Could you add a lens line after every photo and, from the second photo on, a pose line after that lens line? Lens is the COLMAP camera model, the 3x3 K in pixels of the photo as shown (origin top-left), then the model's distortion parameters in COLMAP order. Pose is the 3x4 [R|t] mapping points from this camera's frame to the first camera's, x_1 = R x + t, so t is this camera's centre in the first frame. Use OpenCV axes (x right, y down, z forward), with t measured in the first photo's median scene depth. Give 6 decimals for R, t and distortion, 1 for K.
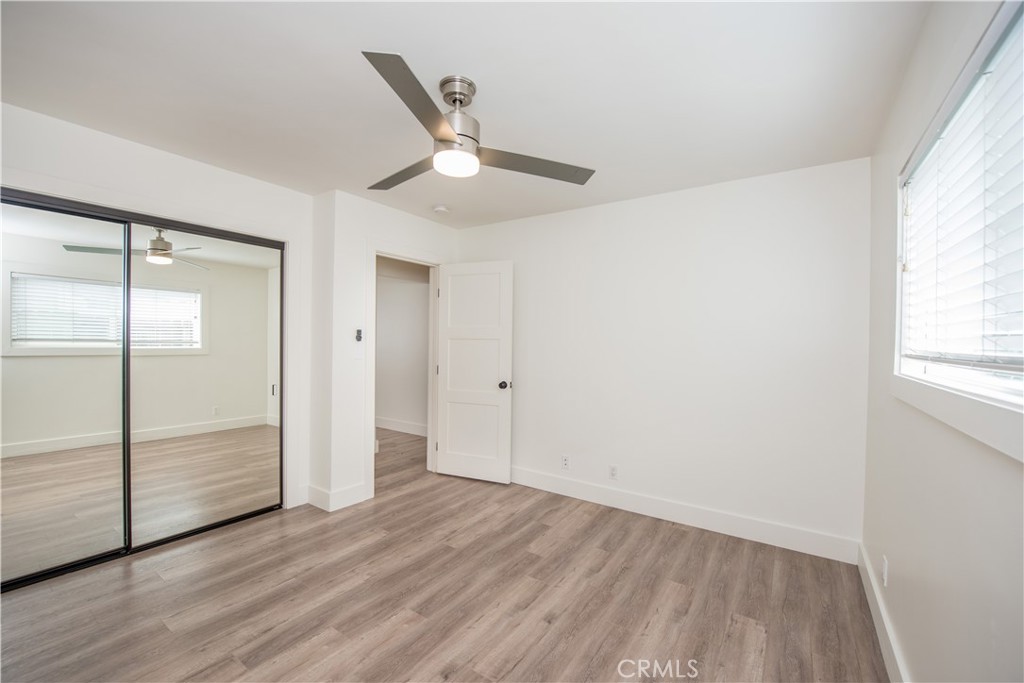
lens RADIAL K [[417.5, 0, 509.7], [0, 417.5, 342.7], [0, 0, 1]] dist [-0.017734, -0.000372]
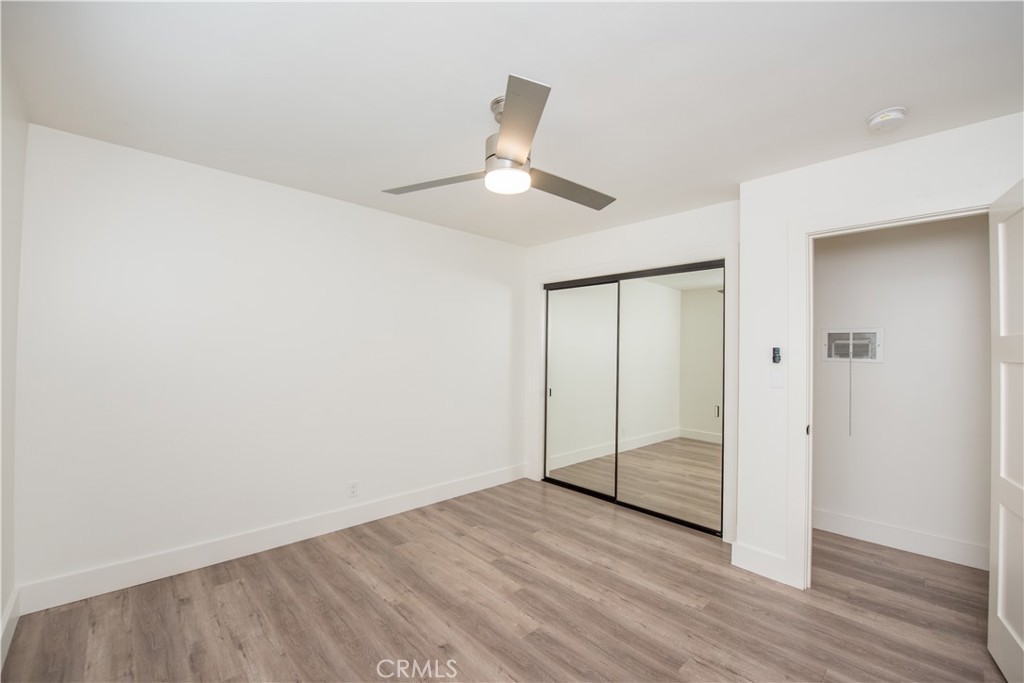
lens RADIAL K [[417.5, 0, 509.7], [0, 417.5, 342.7], [0, 0, 1]] dist [-0.017734, -0.000372]
pose [[-0.212935, -0.034923, -0.976442, 0.769503], [-0.018252, 0.999329, -0.031761, -0.012890], [0.976896, 0.011059, -0.213430, 1.121915]]
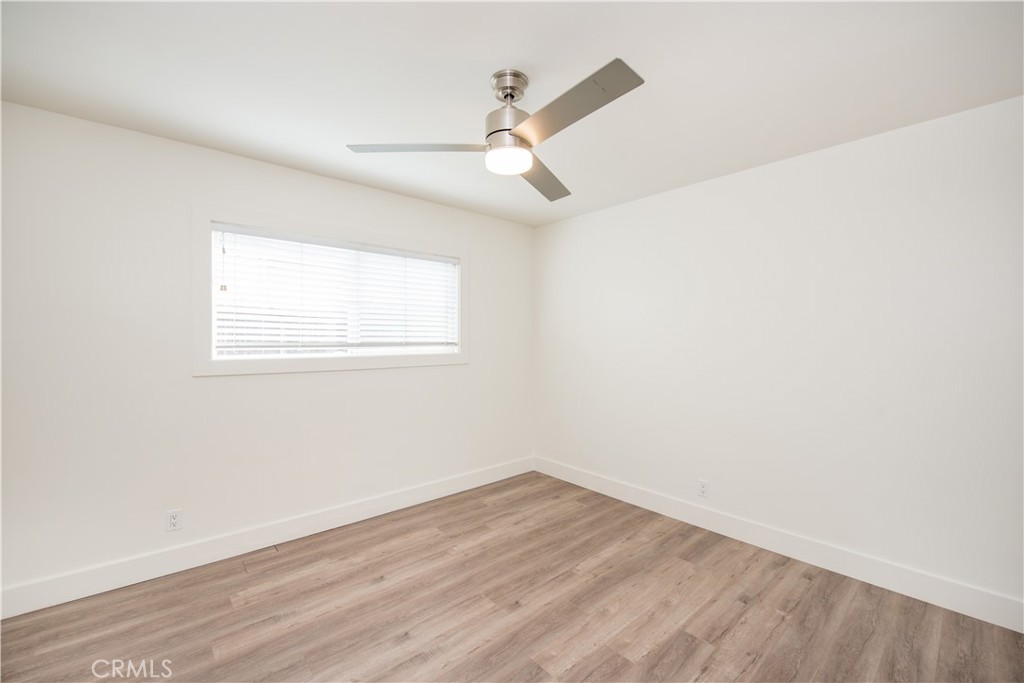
lens RADIAL K [[417.5, 0, 509.7], [0, 417.5, 342.7], [0, 0, 1]] dist [-0.017734, -0.000372]
pose [[-0.968542, -0.019543, 0.248082, -0.346092], [-0.015262, 0.999700, 0.019168, -0.024904], [-0.248382, 0.014778, -0.968549, 1.775411]]
